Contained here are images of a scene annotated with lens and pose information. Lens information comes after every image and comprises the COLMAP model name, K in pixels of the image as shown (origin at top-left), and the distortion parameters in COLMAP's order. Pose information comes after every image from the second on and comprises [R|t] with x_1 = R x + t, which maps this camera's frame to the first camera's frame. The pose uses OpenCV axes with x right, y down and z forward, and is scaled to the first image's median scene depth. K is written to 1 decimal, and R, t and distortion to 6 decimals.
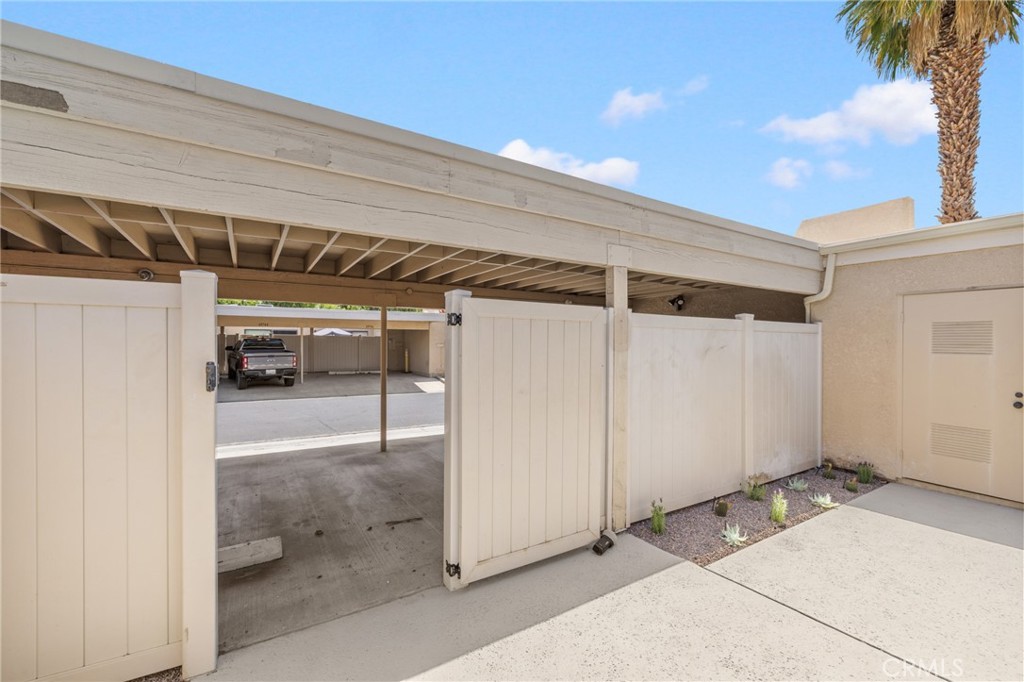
lens RADIAL K [[426.2, 0, 511.9], [0, 426.2, 347.6], [0, 0, 1]] dist [-0.000564, -0.000390]
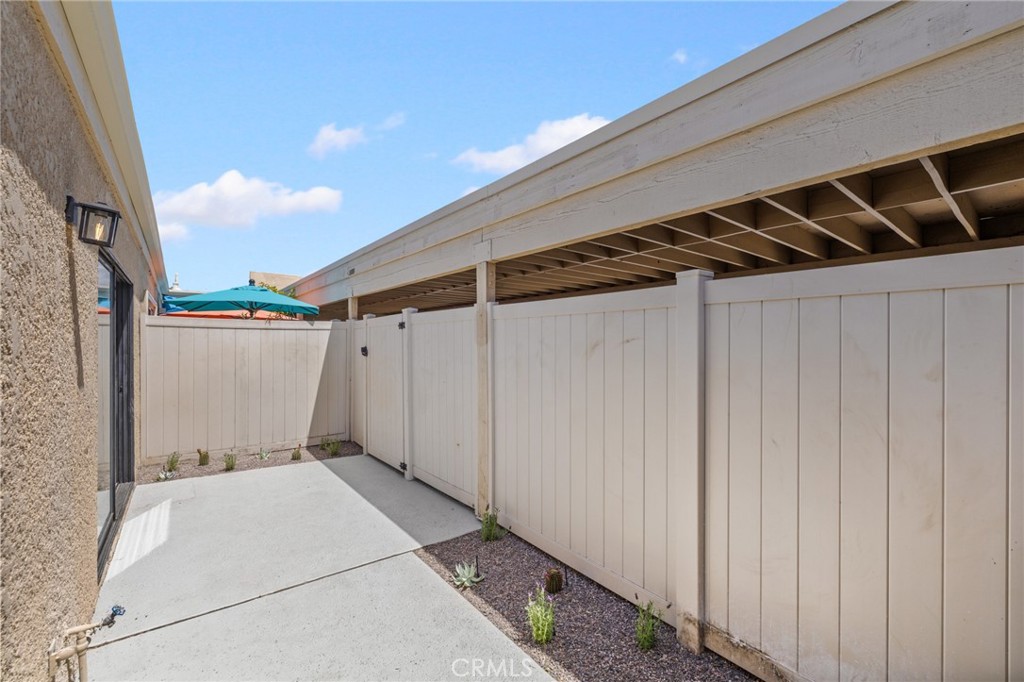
lens RADIAL K [[426.2, 0, 510.4], [0, 426.2, 341.2], [0, 0, 1]] dist [-0.000564, -0.000390]
pose [[0.099410, 0.002310, -0.995044, 1.282259], [-0.000555, 0.999997, 0.002266, -0.001917], [0.995046, 0.000327, 0.099411, 0.959270]]
